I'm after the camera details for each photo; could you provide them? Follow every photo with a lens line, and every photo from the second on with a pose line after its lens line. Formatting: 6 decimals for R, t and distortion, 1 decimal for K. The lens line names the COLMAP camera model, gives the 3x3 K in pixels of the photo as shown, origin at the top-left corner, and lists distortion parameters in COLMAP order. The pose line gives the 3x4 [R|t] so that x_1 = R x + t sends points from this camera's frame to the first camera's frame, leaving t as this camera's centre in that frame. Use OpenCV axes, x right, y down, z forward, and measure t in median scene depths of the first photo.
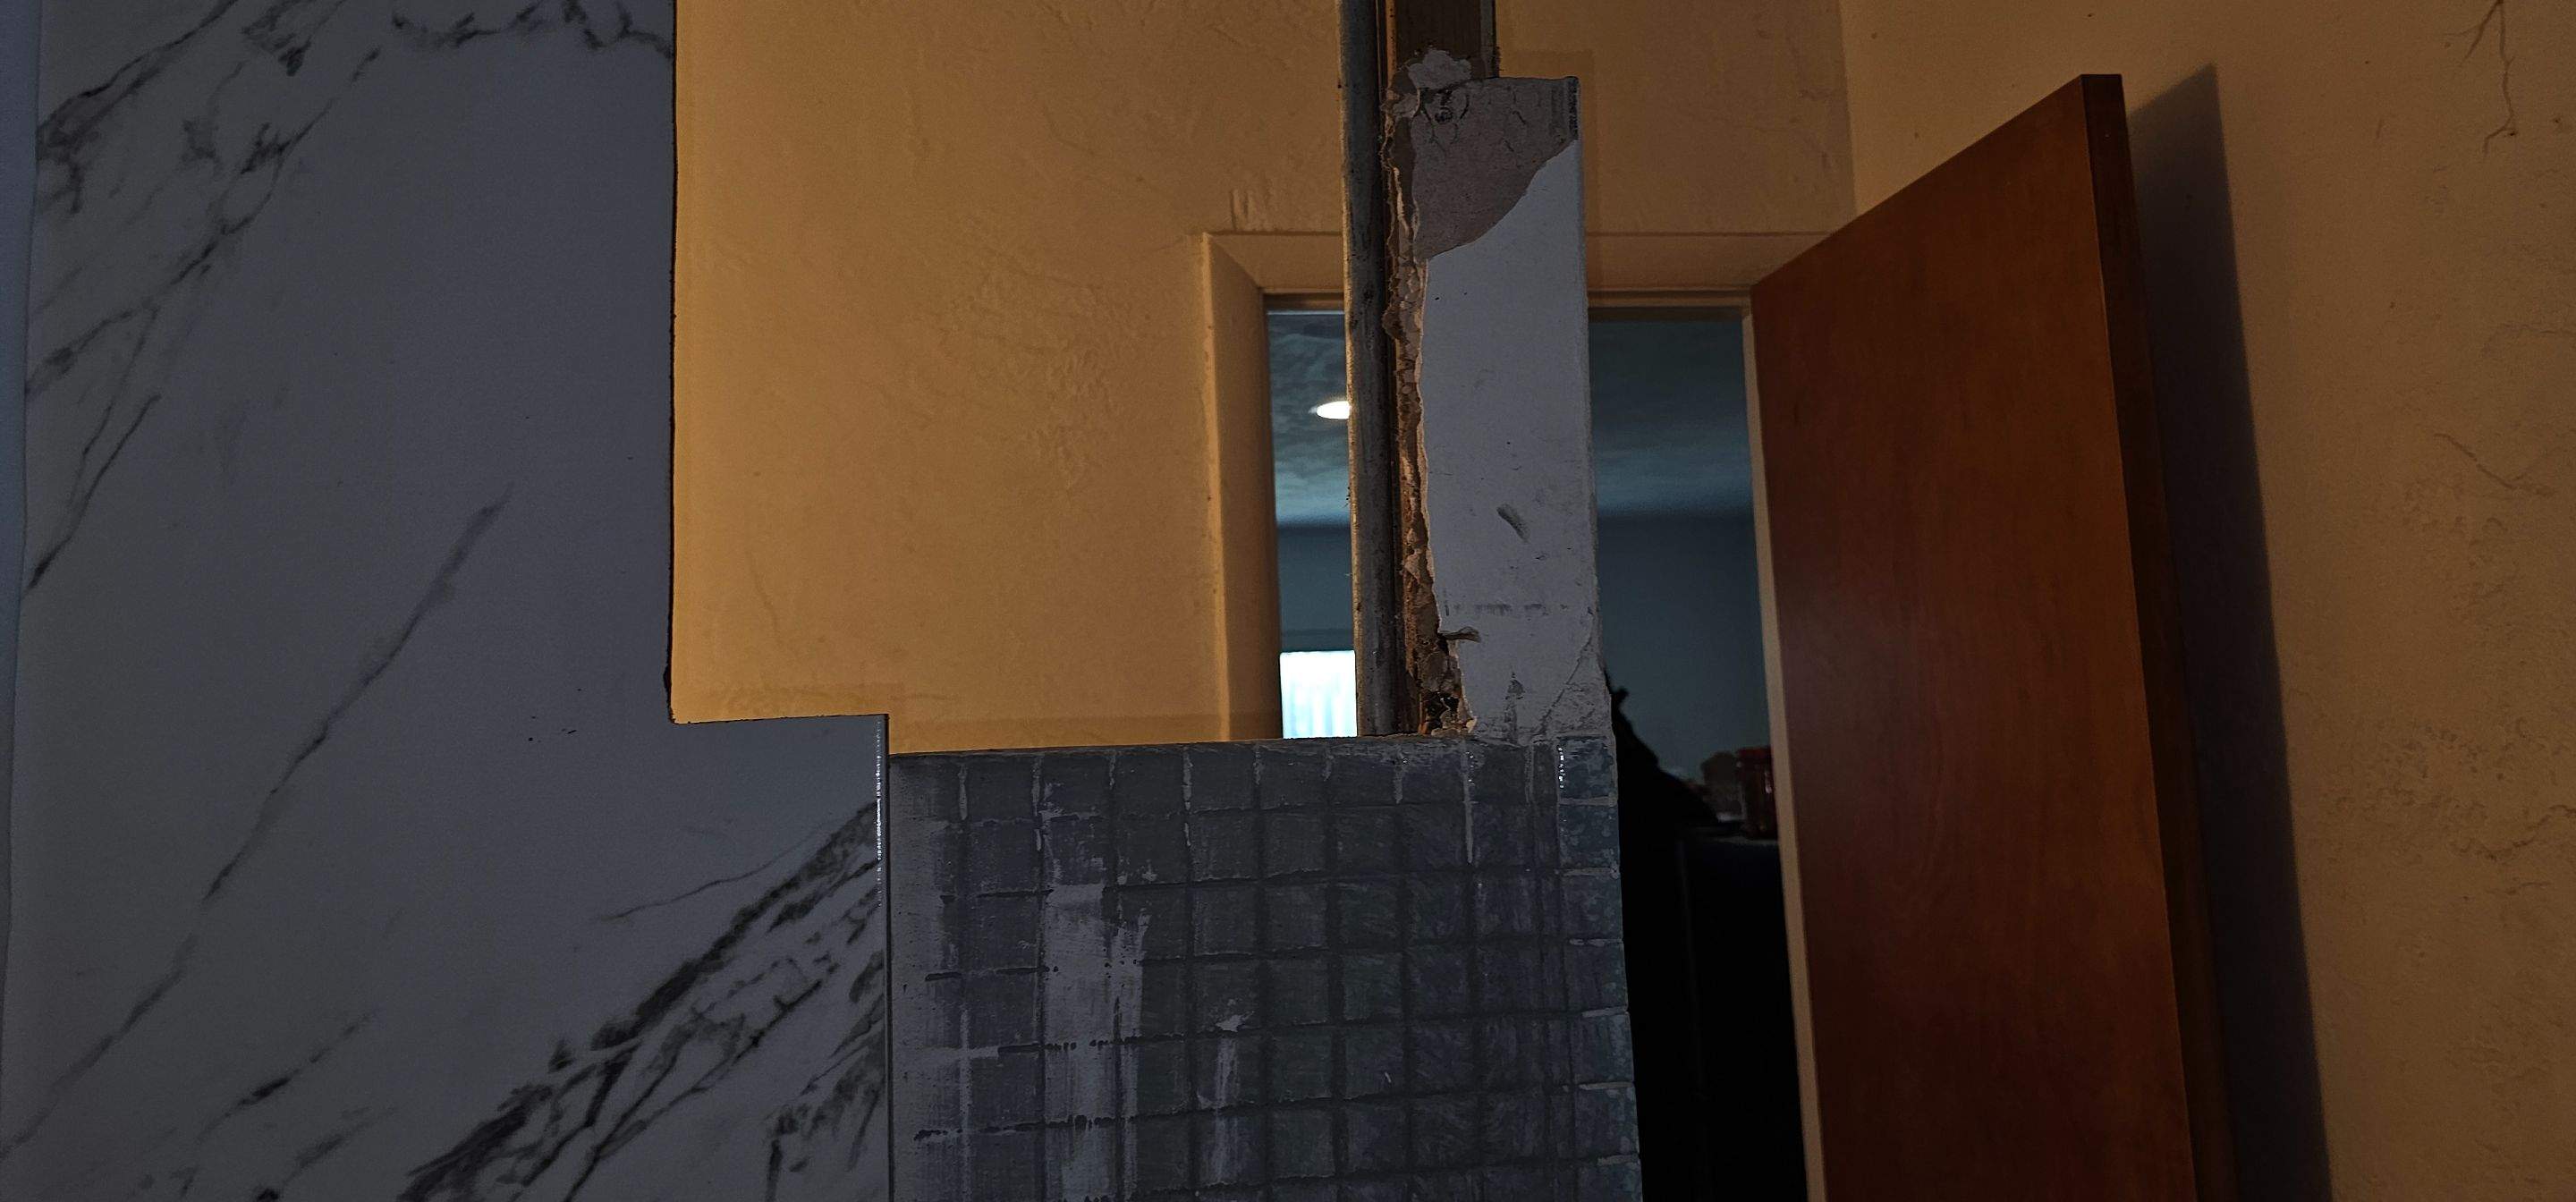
lens RADIAL K [[1759.7, 0, 1332.3], [0, 1759.7, 612.0], [0, 0, 1]] dist [0.055298, -0.052663]
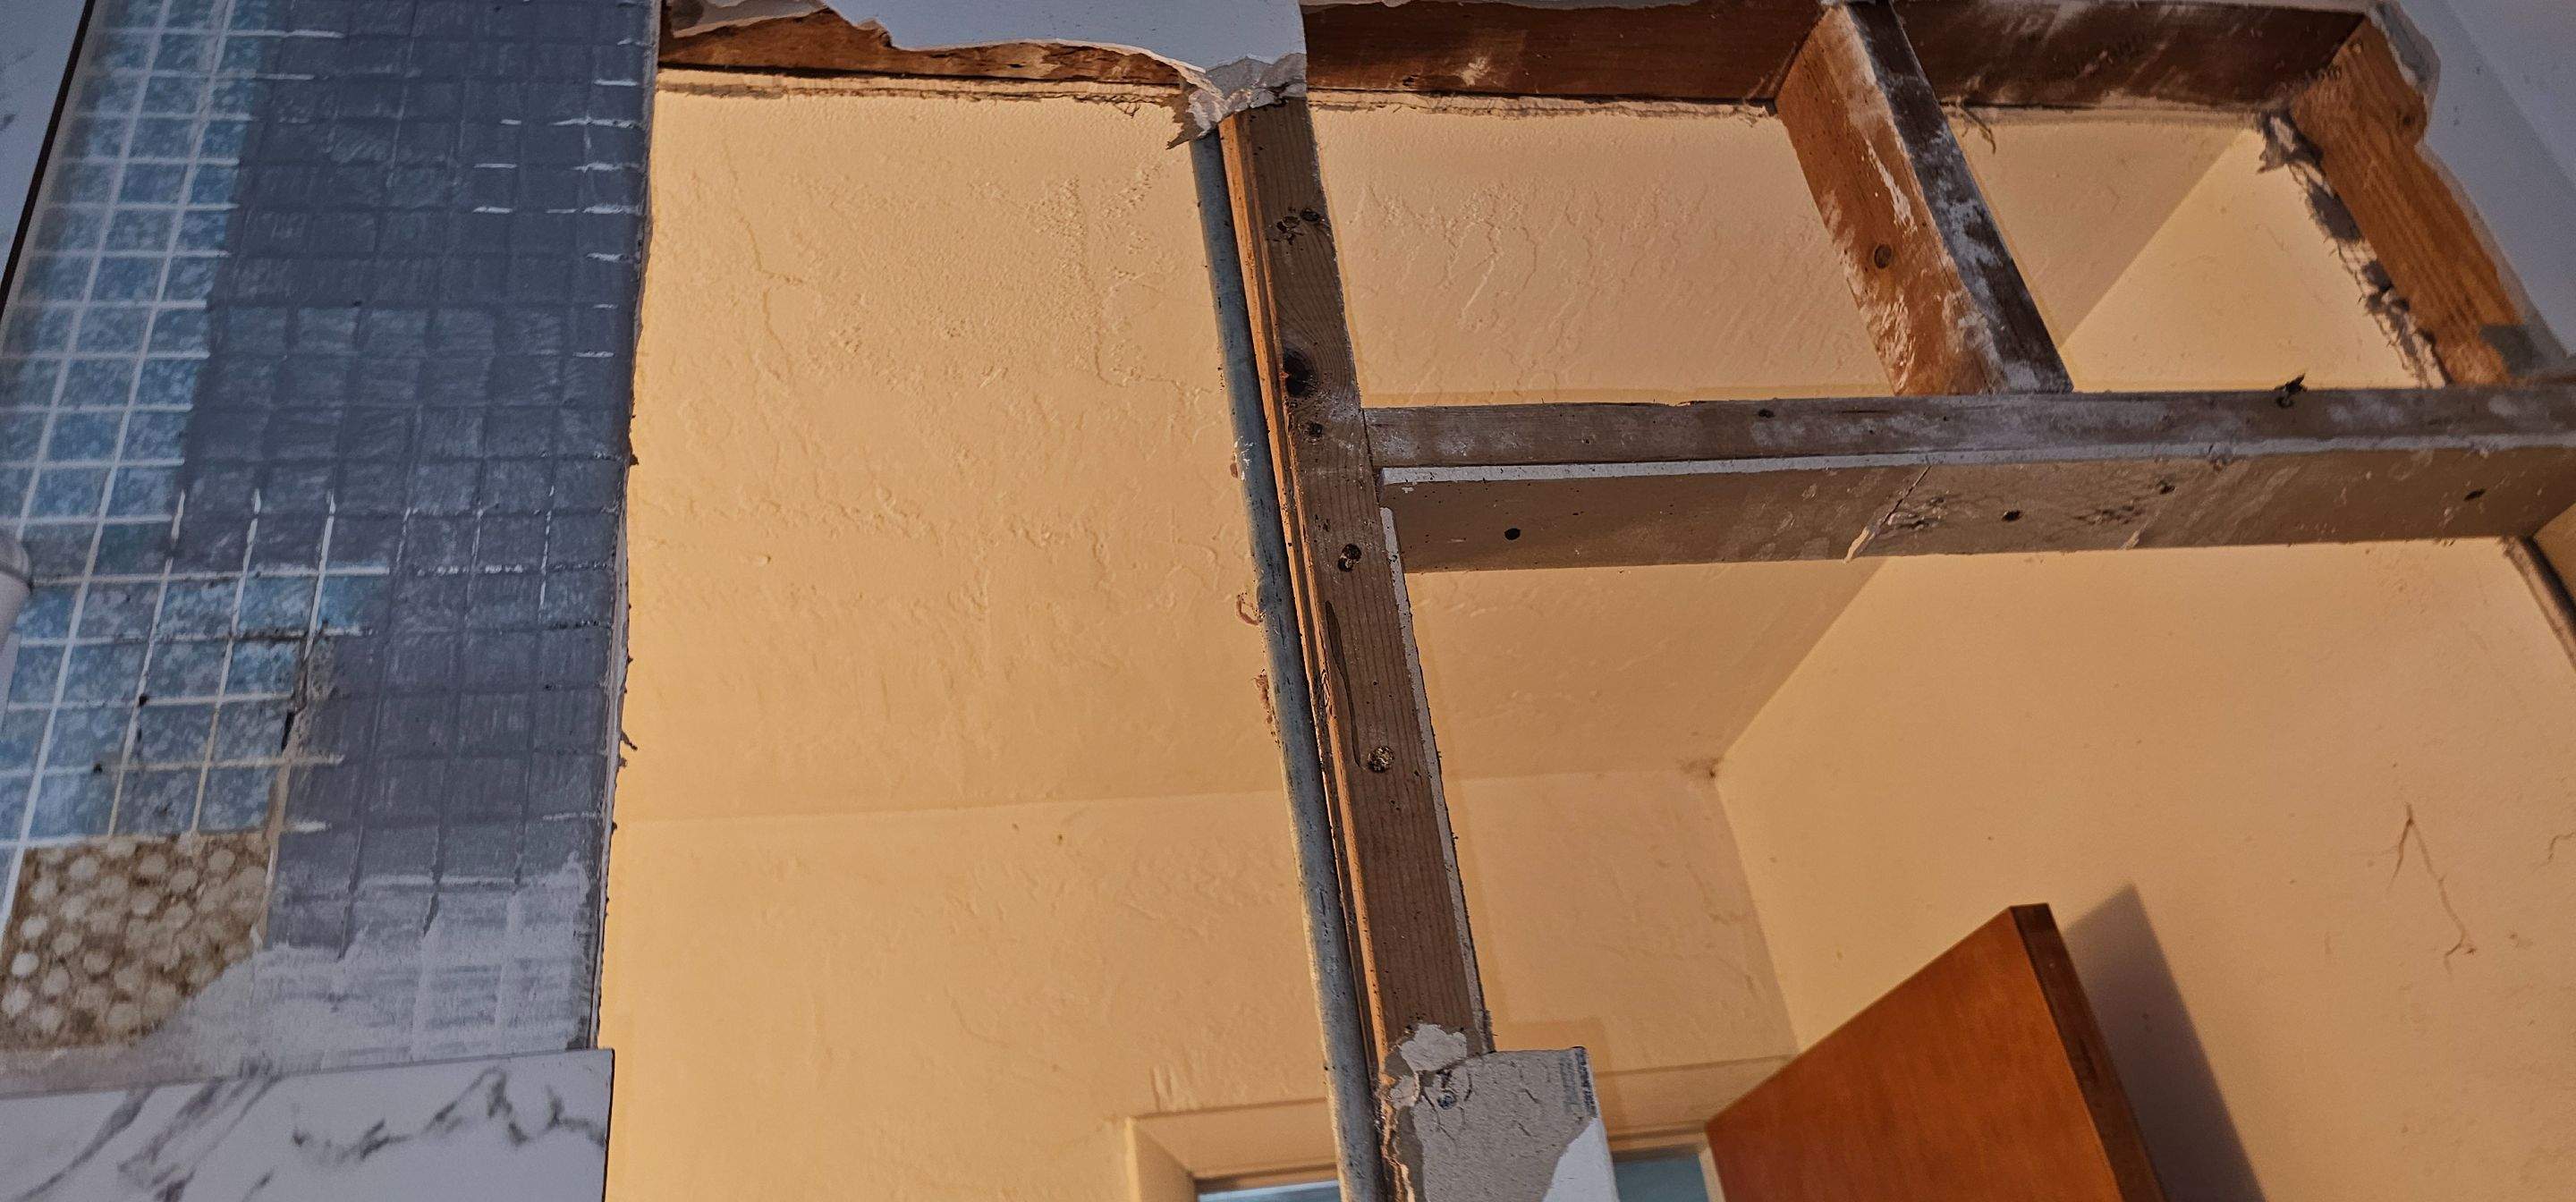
lens RADIAL K [[1778.5, 0, 1291.5], [0, 1778.5, 596.7], [0, 0, 1]] dist [0.055436, -0.052088]
pose [[0.995068, -0.079616, 0.059171, -0.050861], [0.097384, 0.897574, -0.429973, -0.120858], [-0.018877, 0.433615, 0.900901, 0.046307]]
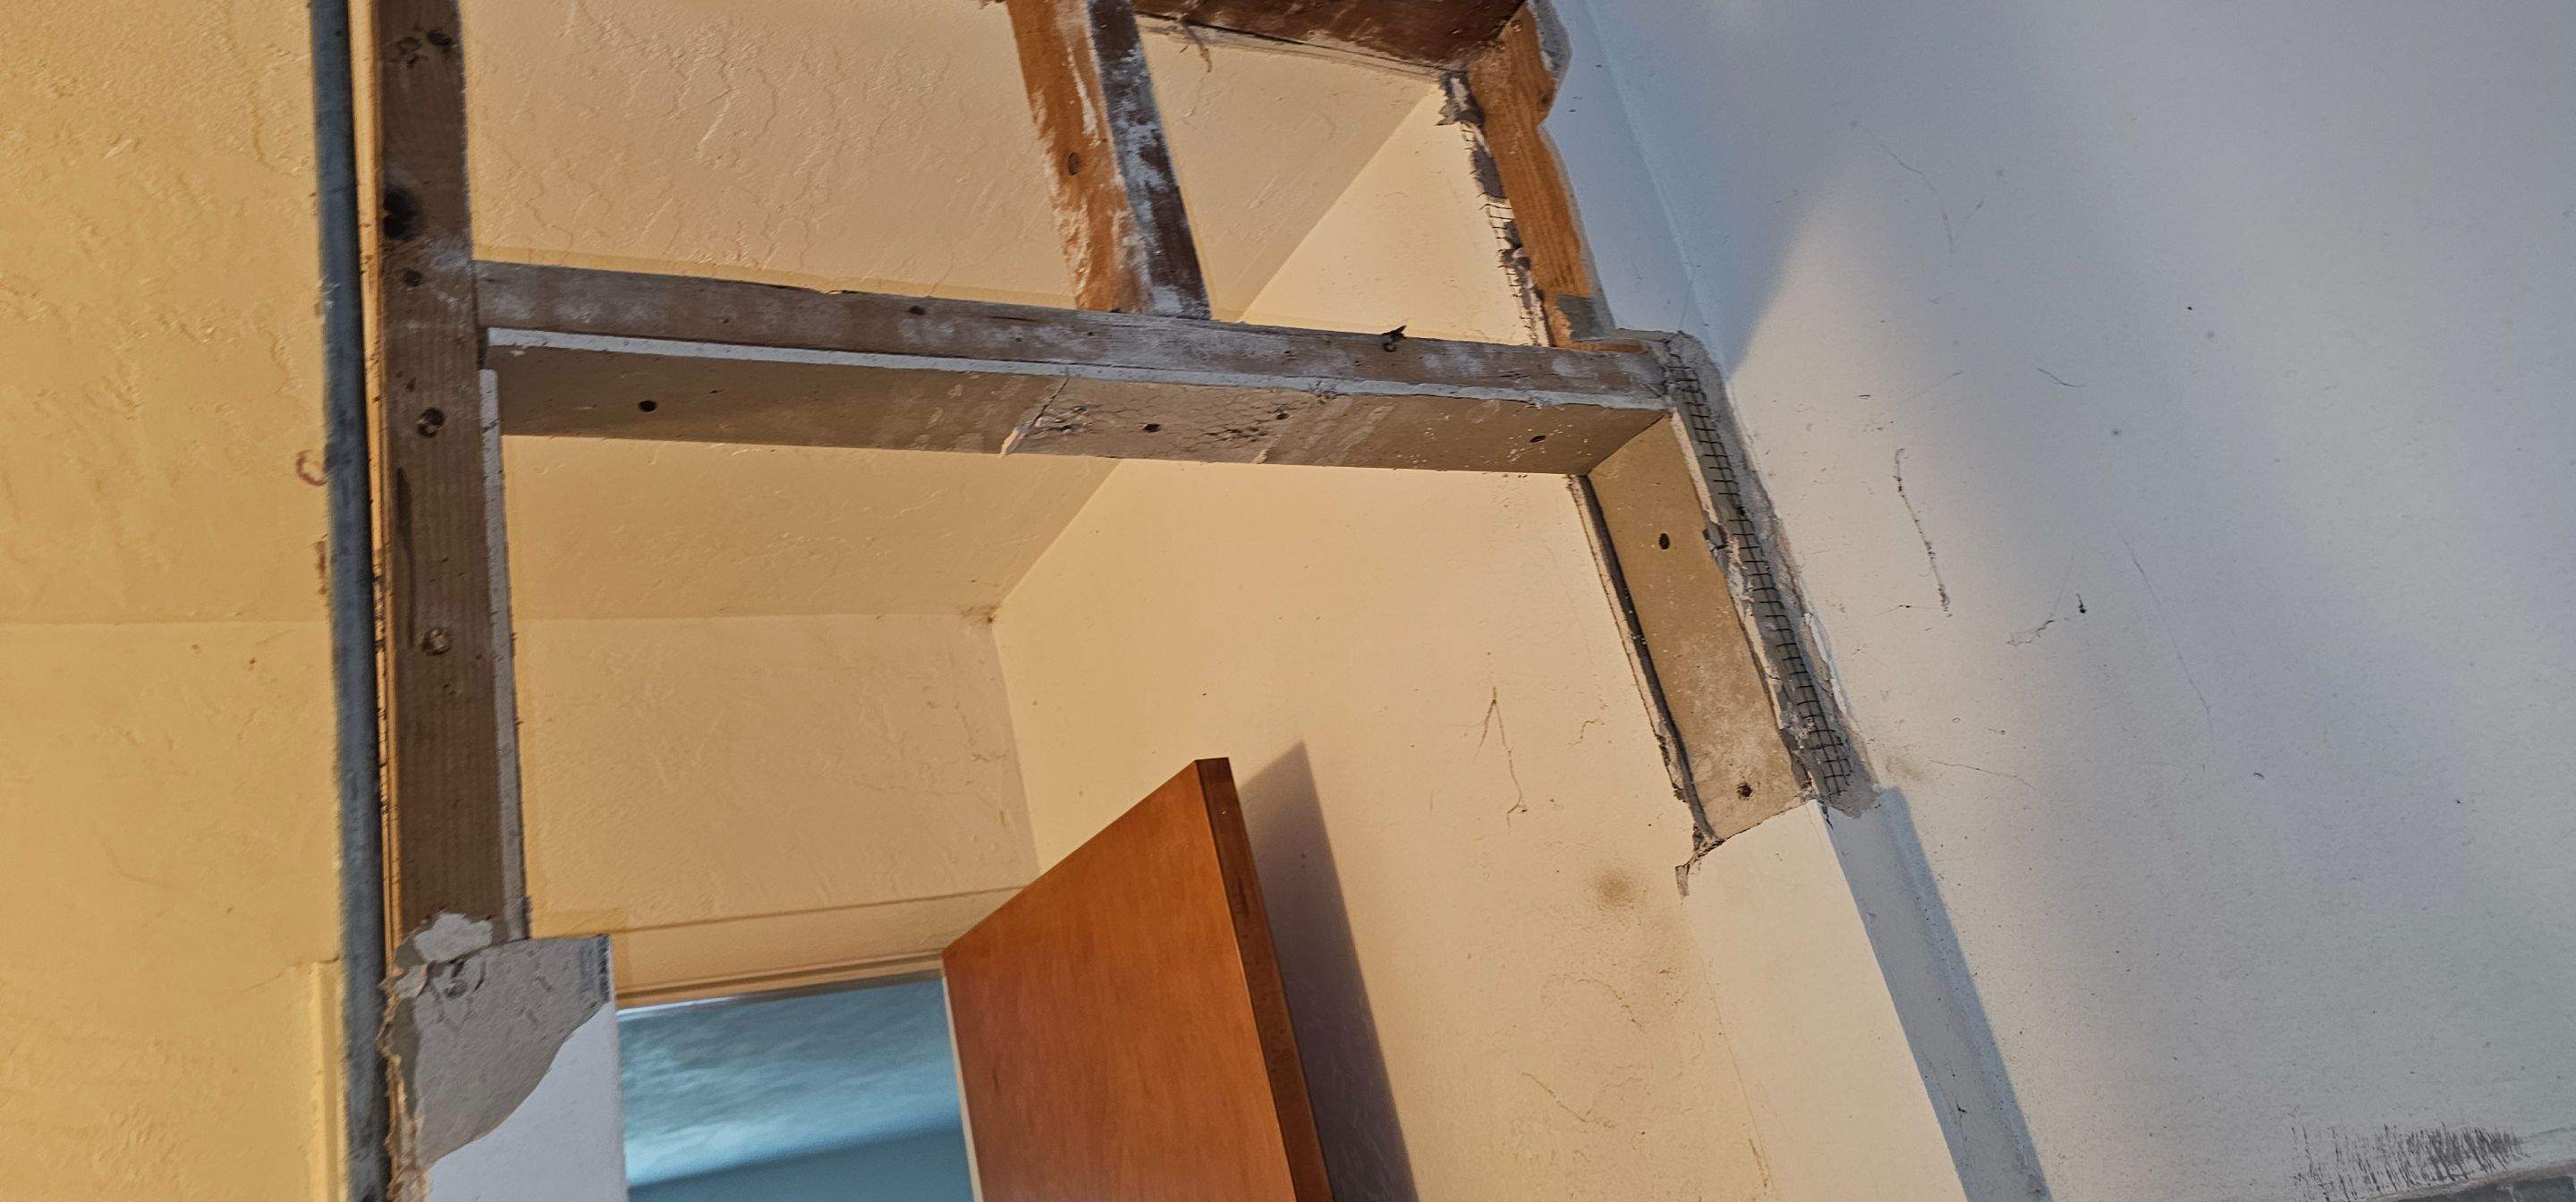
lens RADIAL K [[1754.2, 0, 1296.0], [0, 1754.2, 597.9], [0, 0, 1]] dist [0.074884, -0.083082]
pose [[0.922102, -0.036953, 0.385179, 0.115126], [0.159079, 0.943620, -0.290301, -0.132262], [-0.352735, 0.328961, 0.875992, -0.031834]]
